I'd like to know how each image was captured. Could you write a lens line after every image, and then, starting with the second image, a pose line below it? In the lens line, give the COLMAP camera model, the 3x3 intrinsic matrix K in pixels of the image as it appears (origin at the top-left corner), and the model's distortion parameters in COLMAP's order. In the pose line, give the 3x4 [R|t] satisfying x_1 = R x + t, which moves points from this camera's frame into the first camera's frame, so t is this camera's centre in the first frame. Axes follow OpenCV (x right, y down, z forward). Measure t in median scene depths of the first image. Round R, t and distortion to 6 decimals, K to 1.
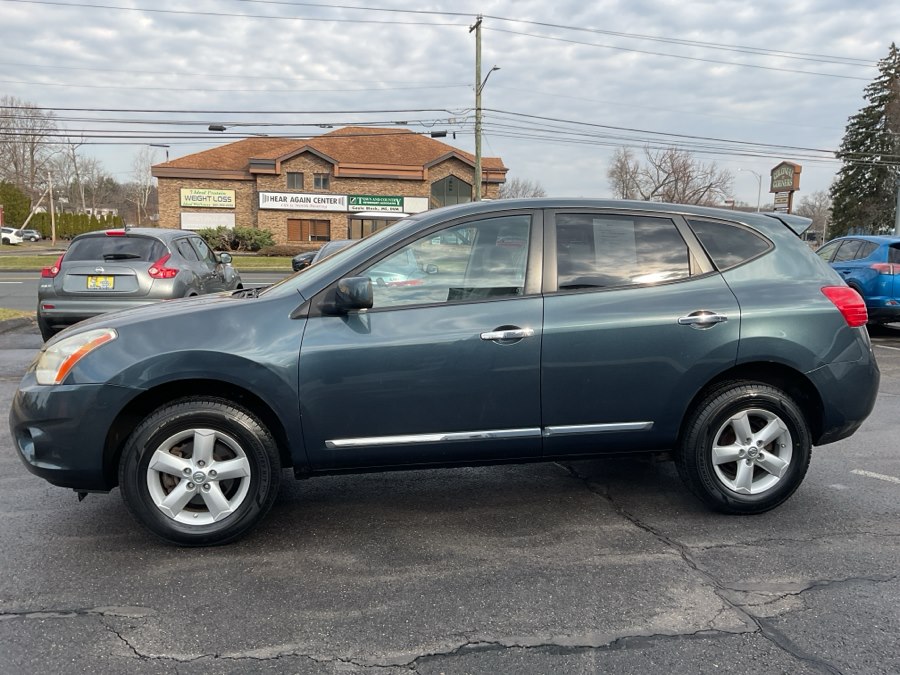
lens RADIAL K [[750.3, 0, 447.9], [0, 750.3, 335.5], [0, 0, 1]] dist [0.071634, -0.138212]
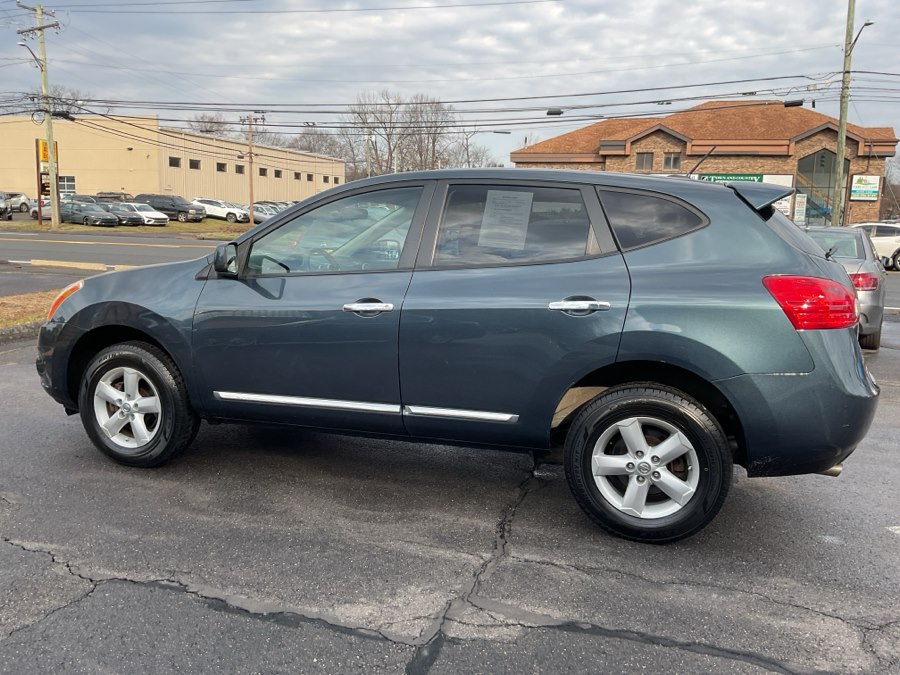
lens RADIAL K [[750.3, 0, 445.0], [0, 750.3, 341.7], [0, 0, 1]] dist [0.071634, -0.138212]
pose [[0.878120, 0.086512, -0.470553, 0.595036], [-0.072105, 0.996212, 0.048597, -0.010317], [0.472975, -0.008745, 0.881032, 0.163839]]
